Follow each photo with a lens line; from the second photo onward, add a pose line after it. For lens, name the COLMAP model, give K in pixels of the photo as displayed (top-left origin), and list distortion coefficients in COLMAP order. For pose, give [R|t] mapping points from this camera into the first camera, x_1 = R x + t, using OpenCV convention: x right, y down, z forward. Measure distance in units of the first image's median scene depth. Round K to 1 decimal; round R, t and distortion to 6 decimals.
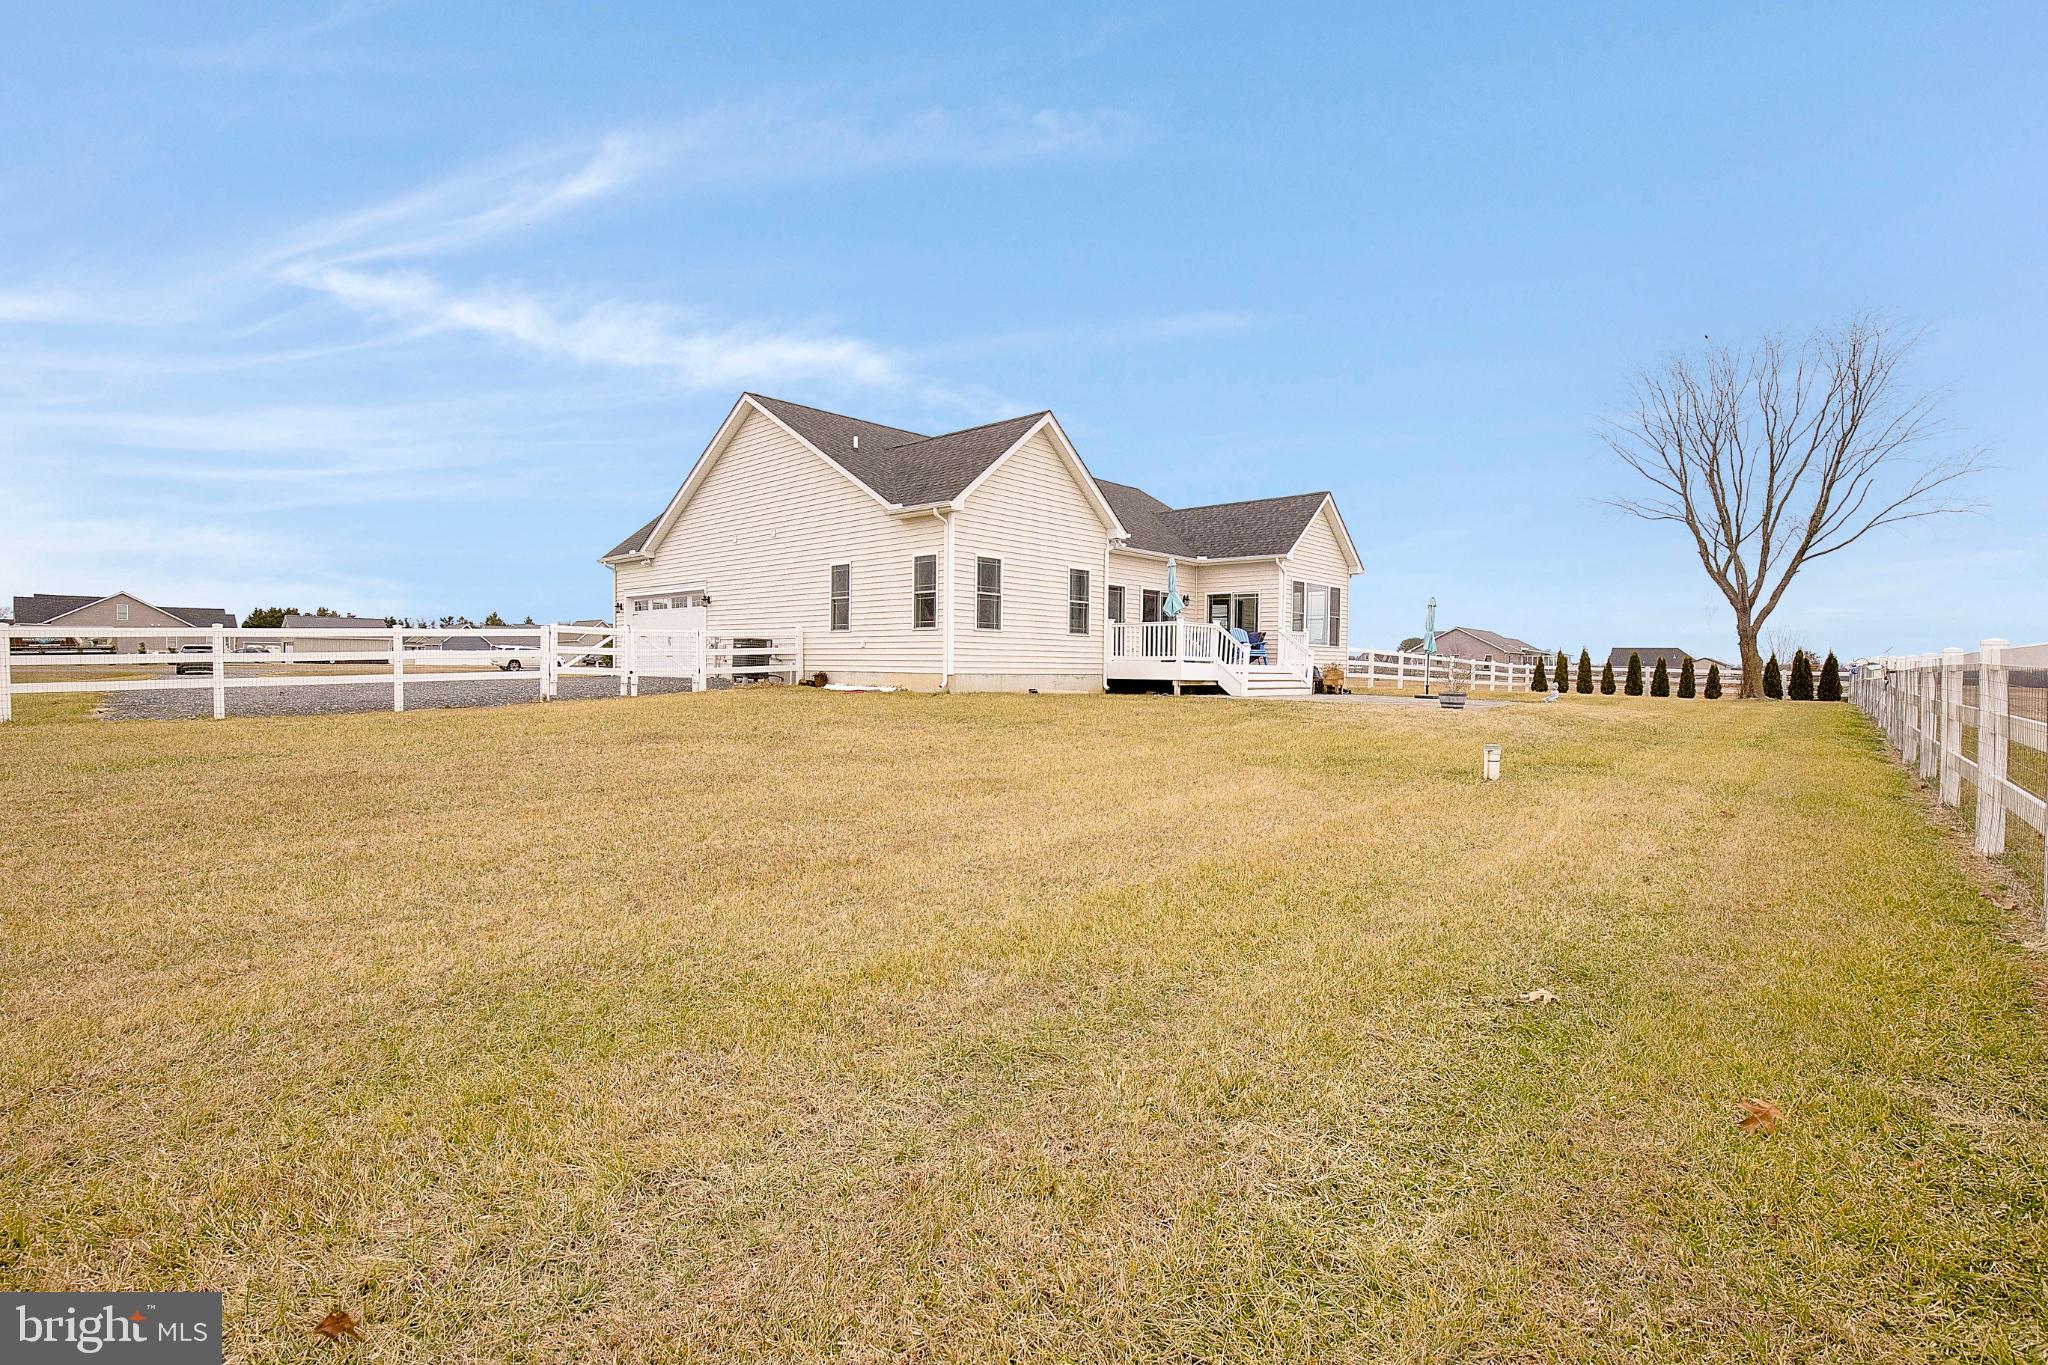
lens RADIAL K [[962.7, 0, 1031.5], [0, 962.7, 620.5], [0, 0, 1]] dist [0.001470, 0.000227]
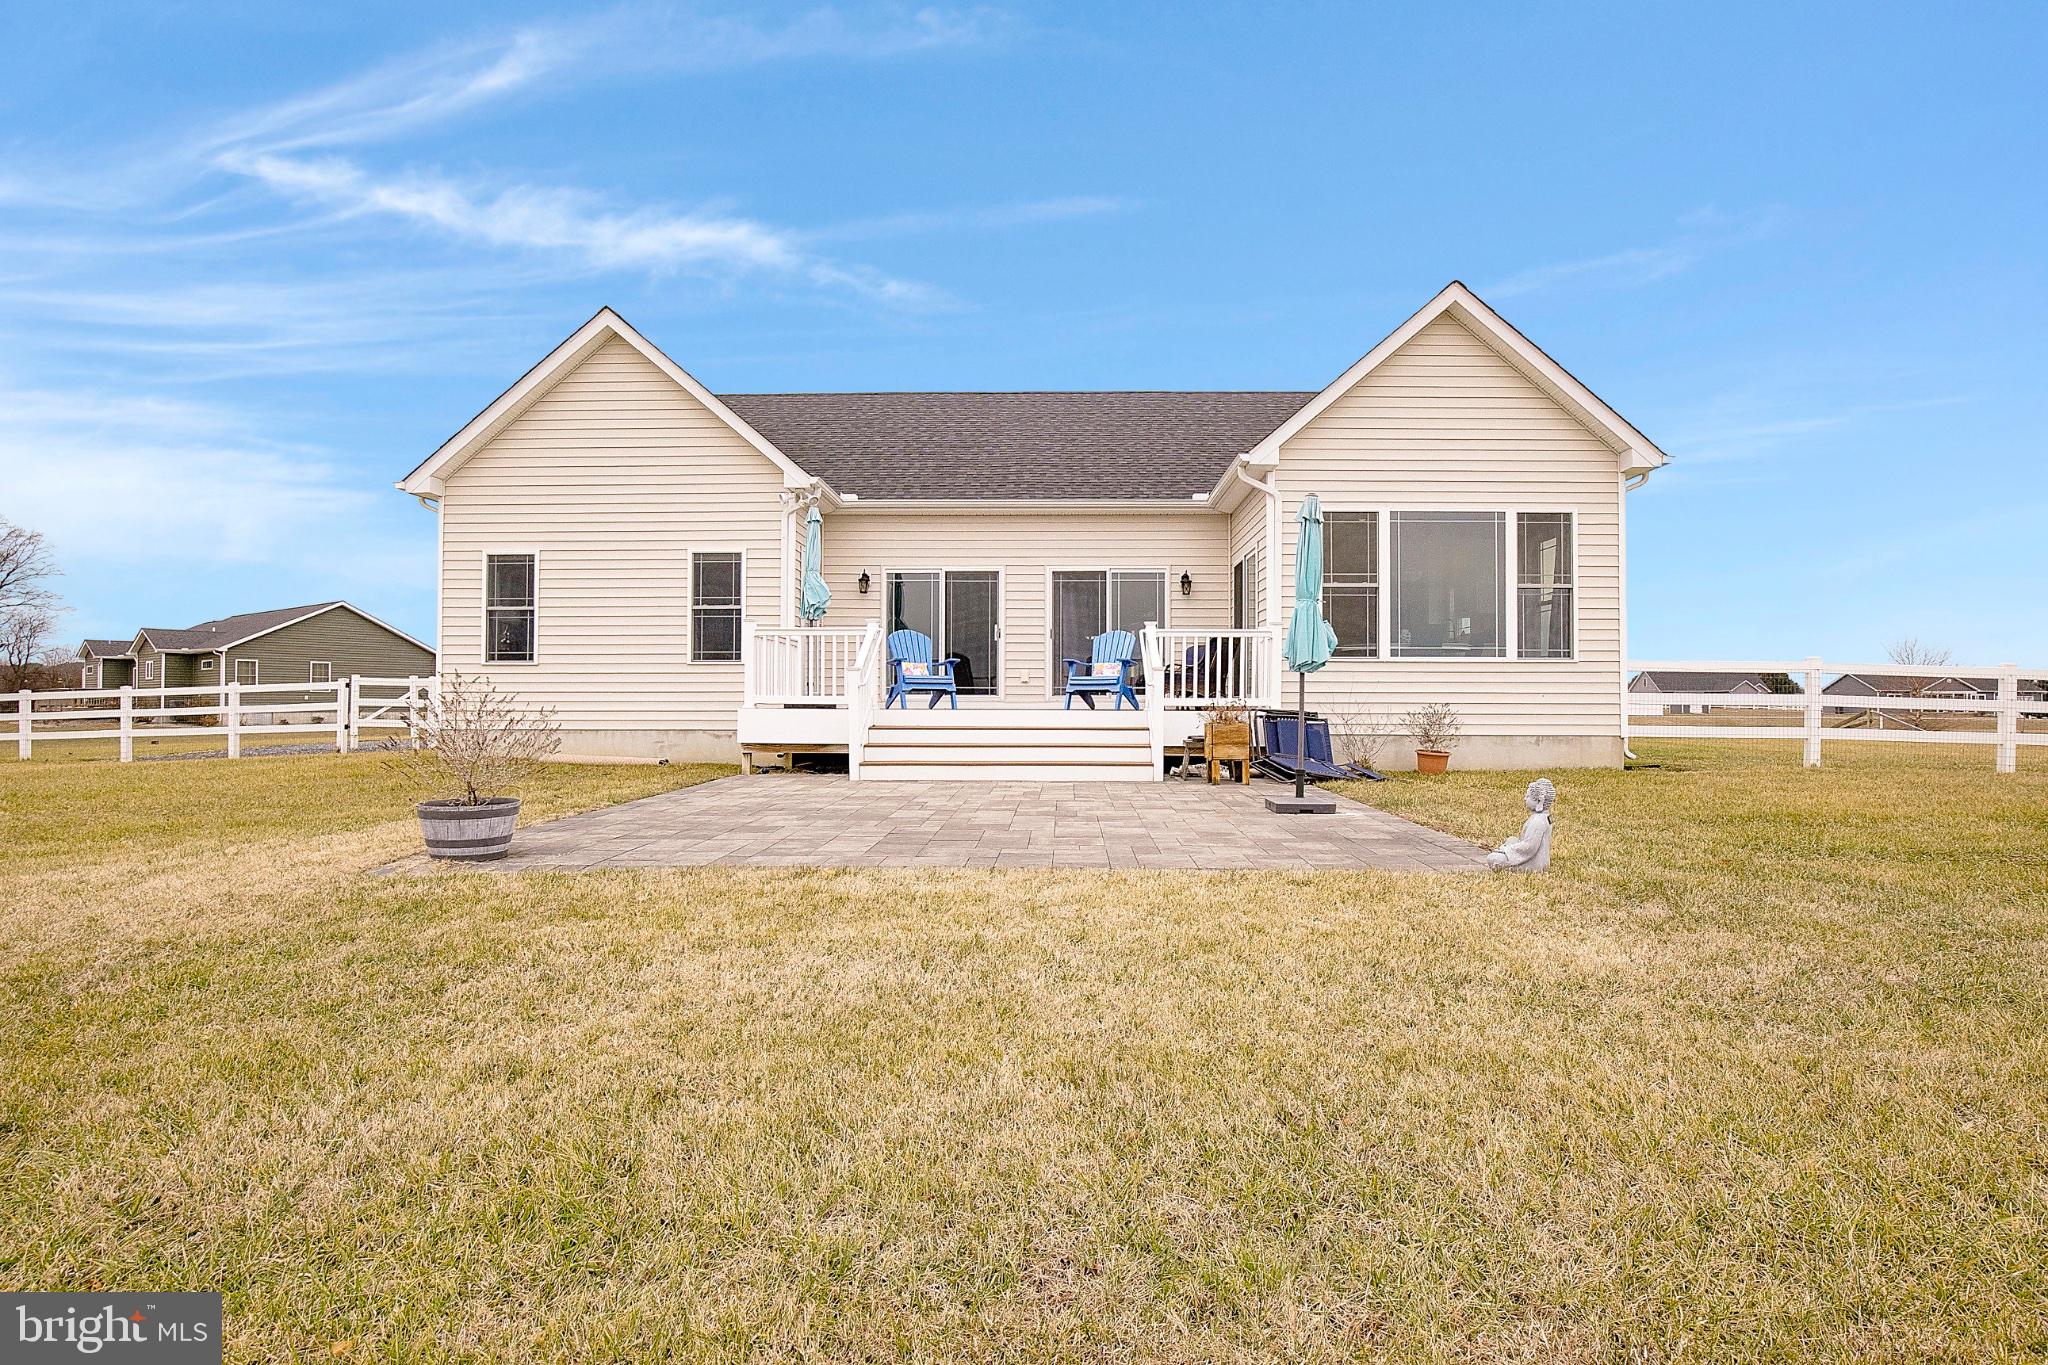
lens RADIAL K [[964.4, 0, 1024.0], [0, 964.4, 682.5], [0, 0, 1]] dist [-0.003204, 0.000007]
pose [[0.653355, -0.030911, -0.756421, 0.490358], [0.042276, 0.999097, -0.004311, 0.029564], [0.755870, -0.029162, 0.654071, 0.596300]]
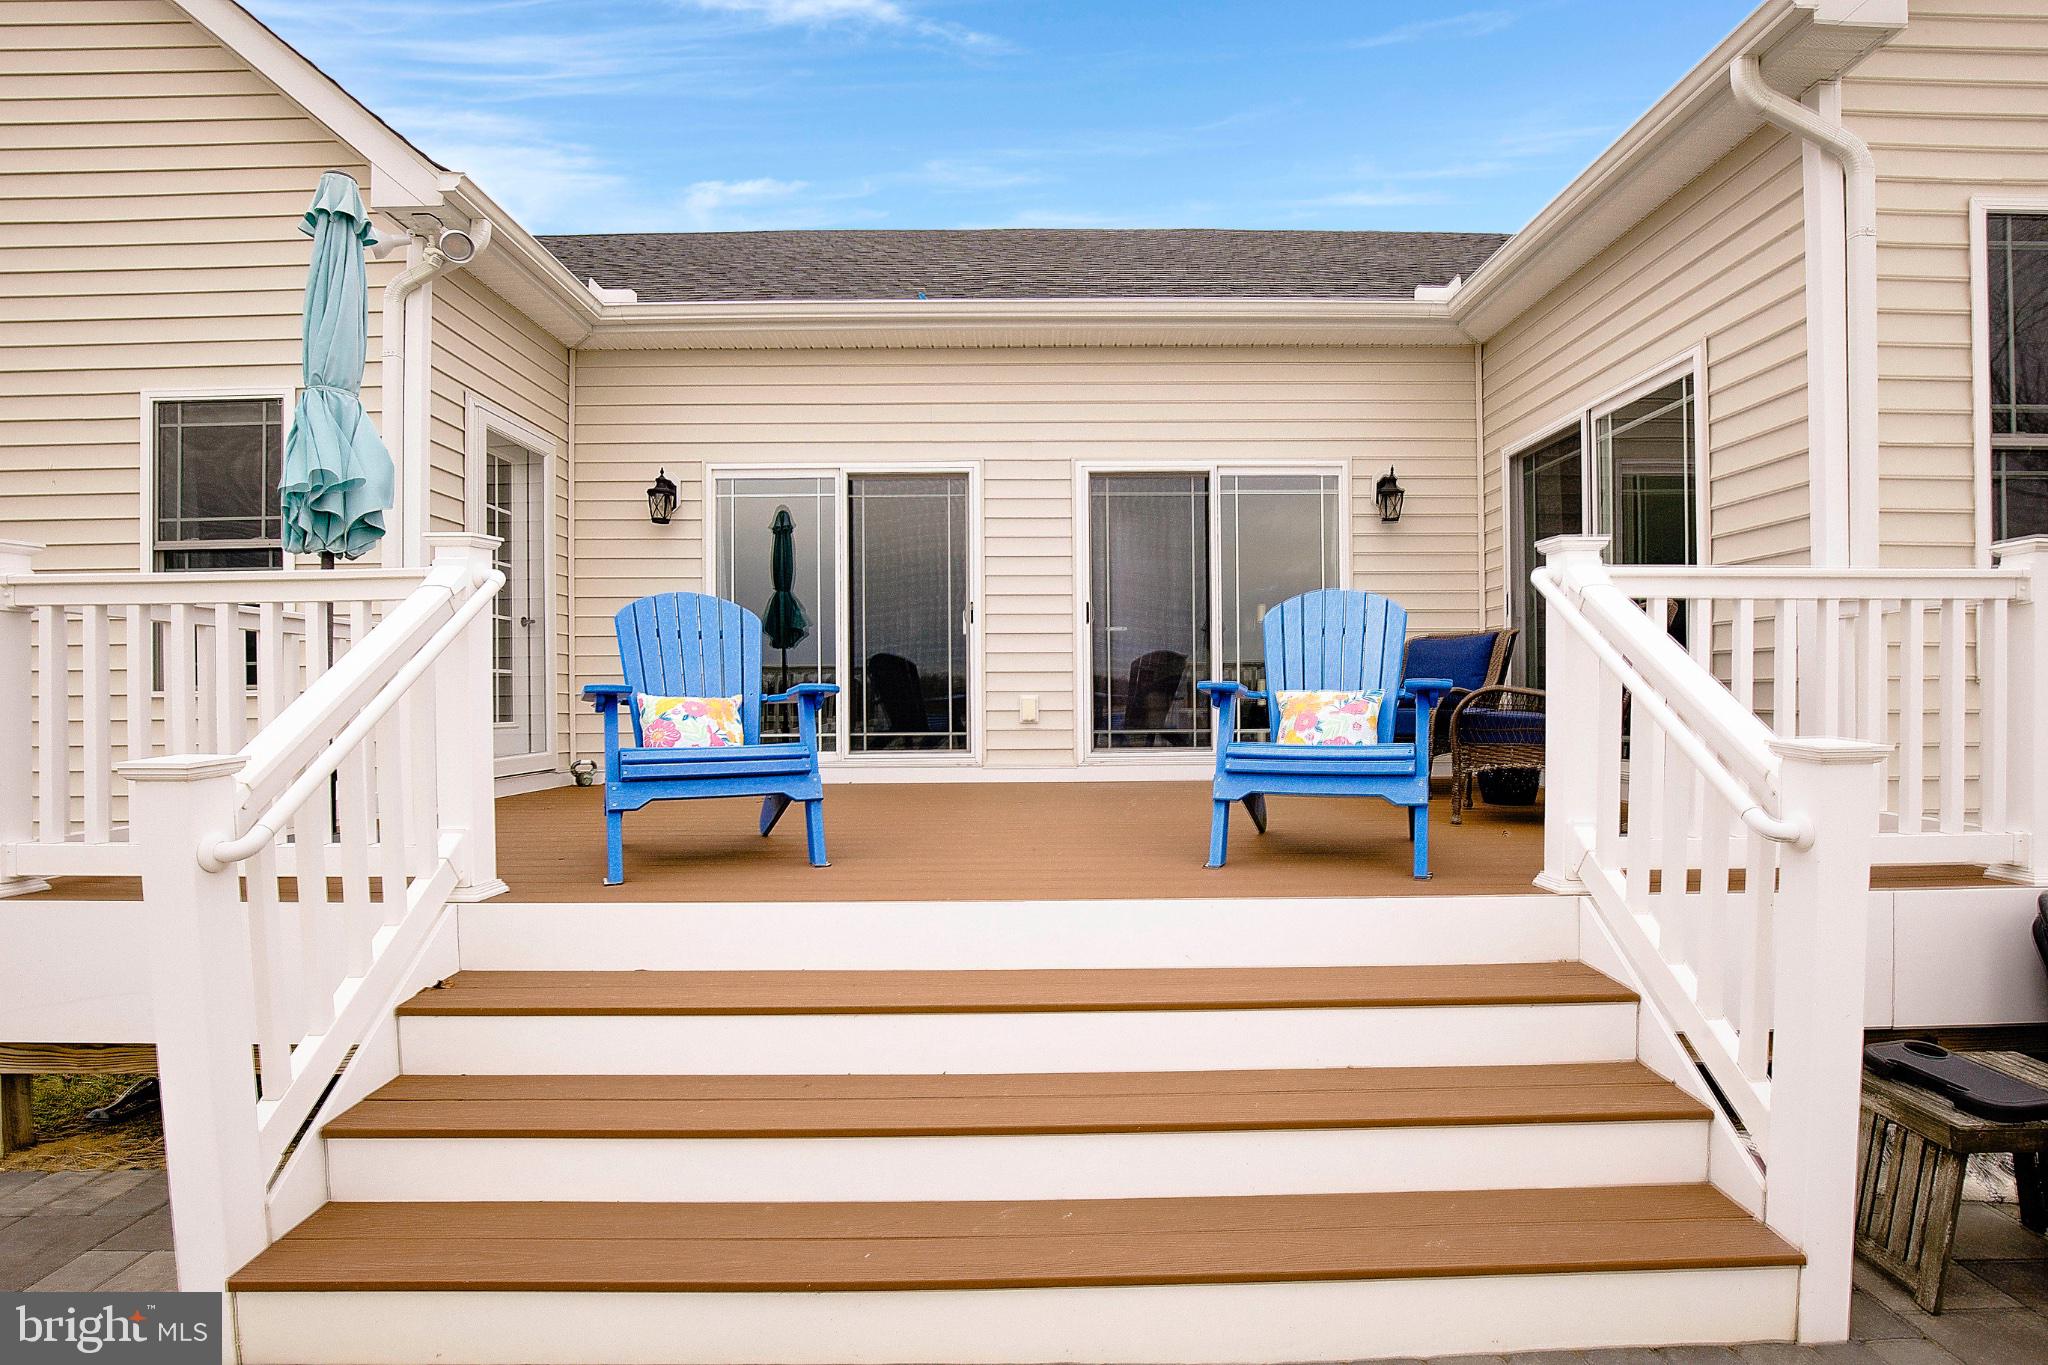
lens RADIAL K [[964.4, 0, 1024.0], [0, 964.4, 682.5], [0, 0, 1]] dist [-0.003204, 0.000007]
pose [[0.678396, -0.033464, -0.733934, 0.267428], [0.052272, 0.998629, 0.002784, 0.017118], [0.732834, -0.040253, 0.679216, 0.778153]]
